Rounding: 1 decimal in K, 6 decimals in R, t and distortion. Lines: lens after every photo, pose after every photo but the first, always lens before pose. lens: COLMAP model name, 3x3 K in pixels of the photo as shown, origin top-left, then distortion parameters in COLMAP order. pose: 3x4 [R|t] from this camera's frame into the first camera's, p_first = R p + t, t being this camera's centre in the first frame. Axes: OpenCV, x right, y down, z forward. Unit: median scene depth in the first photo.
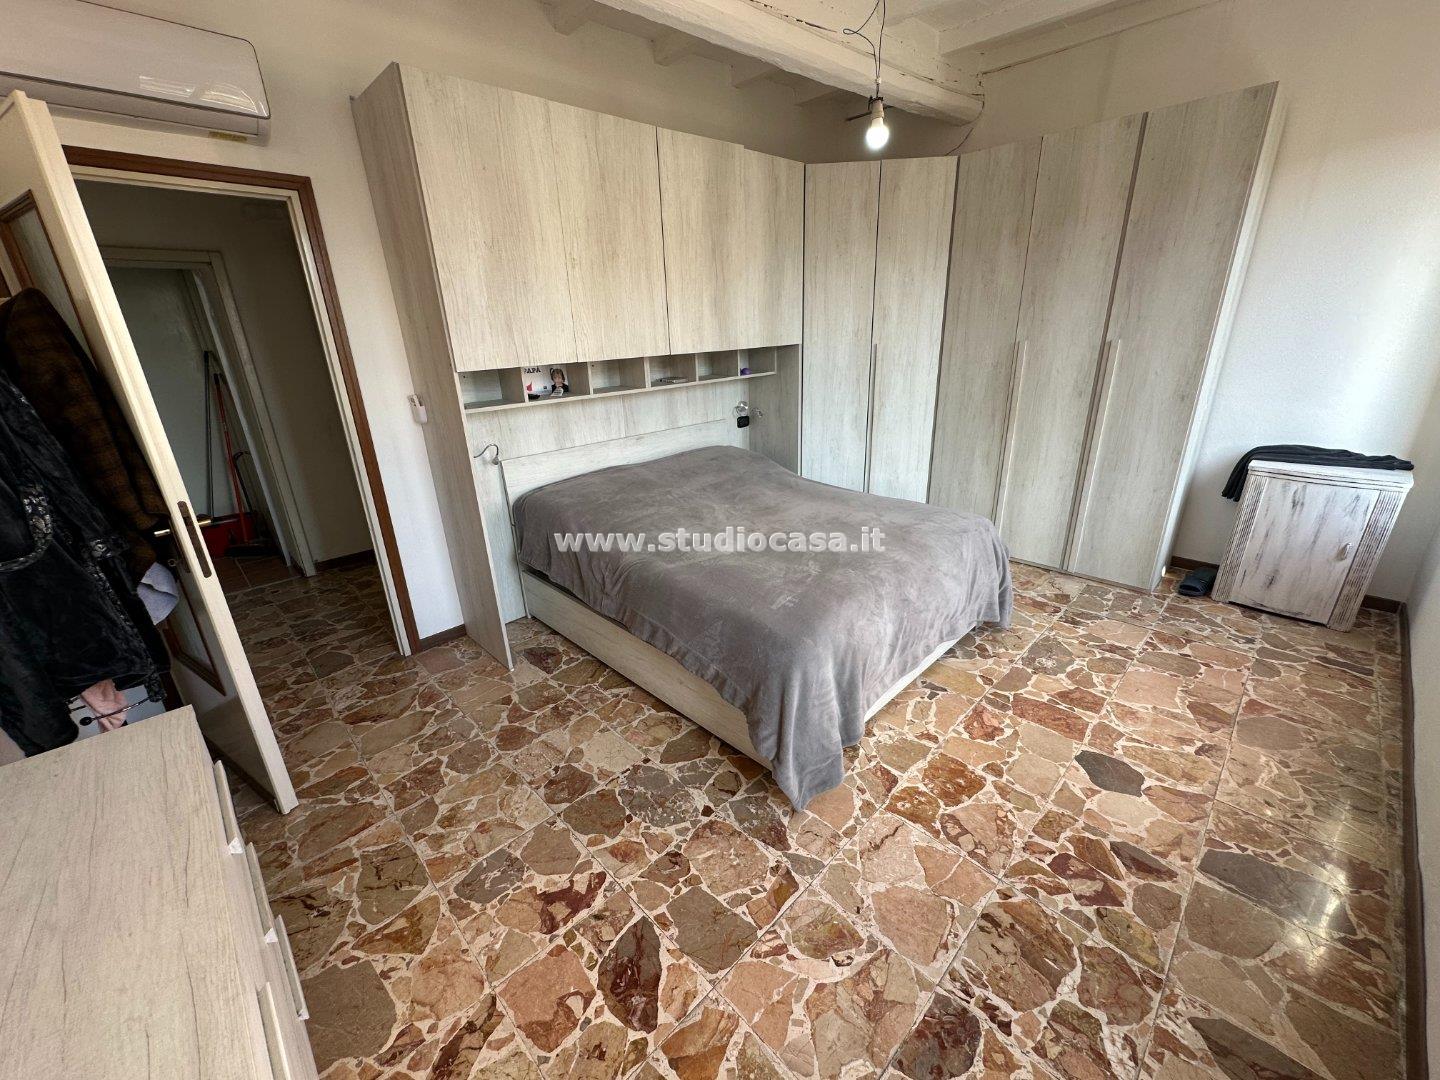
lens RADIAL K [[571.8, 0, 716.5], [0, 571.8, 537.7], [0, 0, 1]] dist [-0.003012, 0.000274]
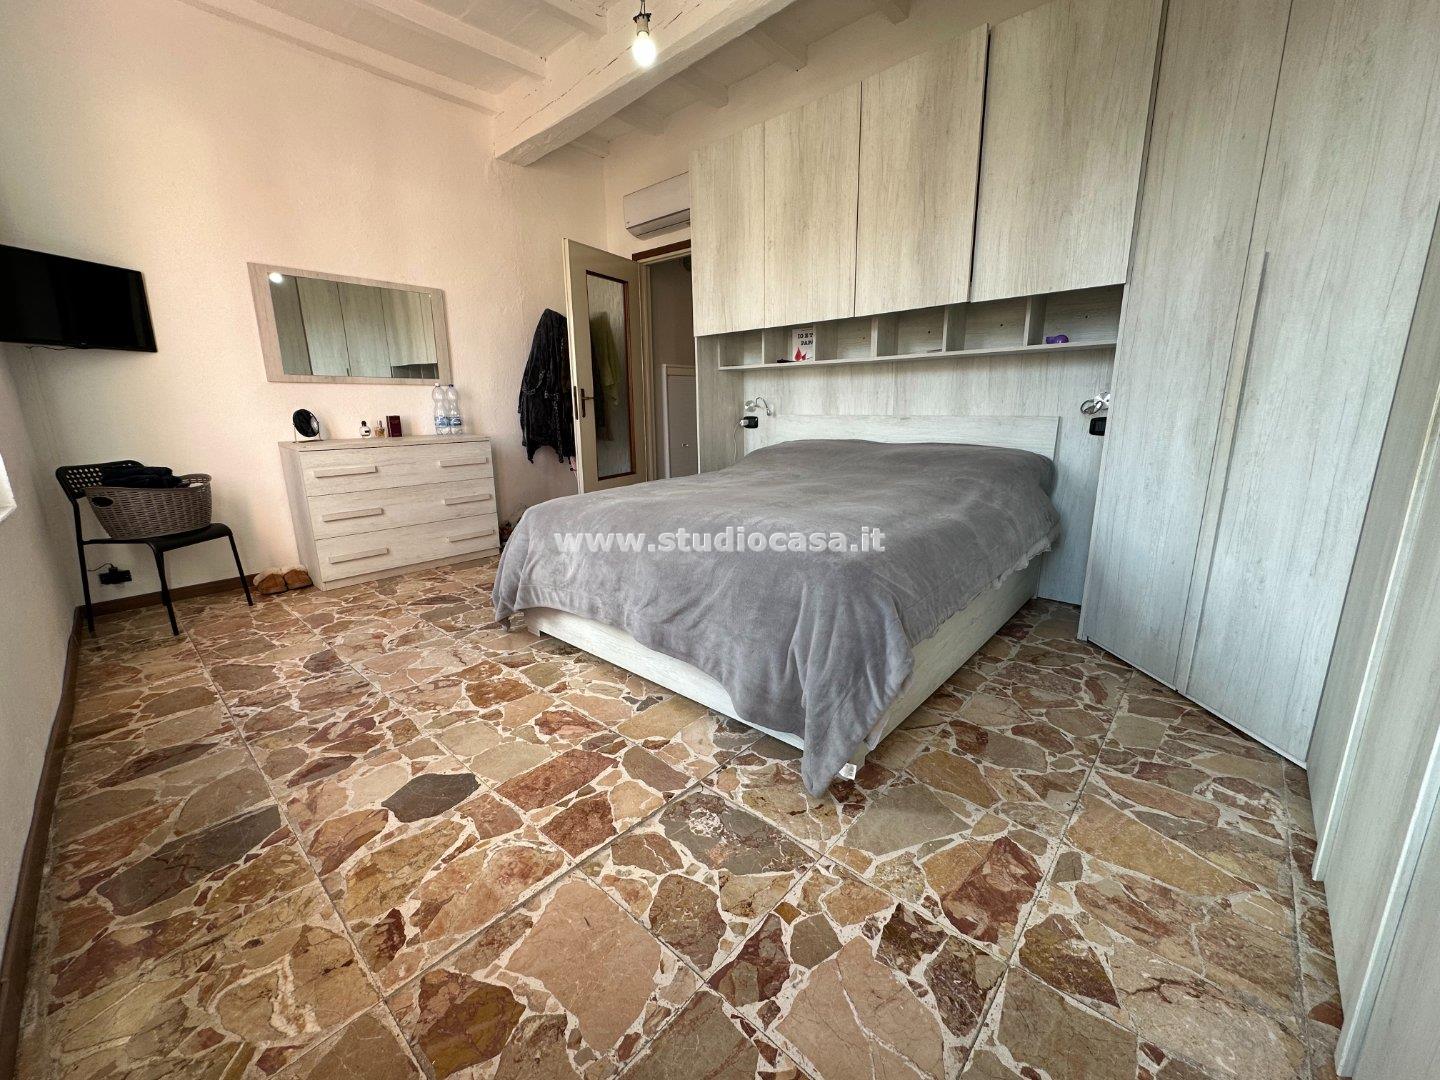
lens RADIAL K [[571.8, 0, 717.9], [0, 571.8, 534.9], [0, 0, 1]] dist [-0.003012, 0.000274]
pose [[0.066467, 0.257834, -0.963900, 1.359867], [-0.338495, 0.914575, 0.221298, -0.187398], [0.938618, 0.311566, 0.148065, 1.150284]]
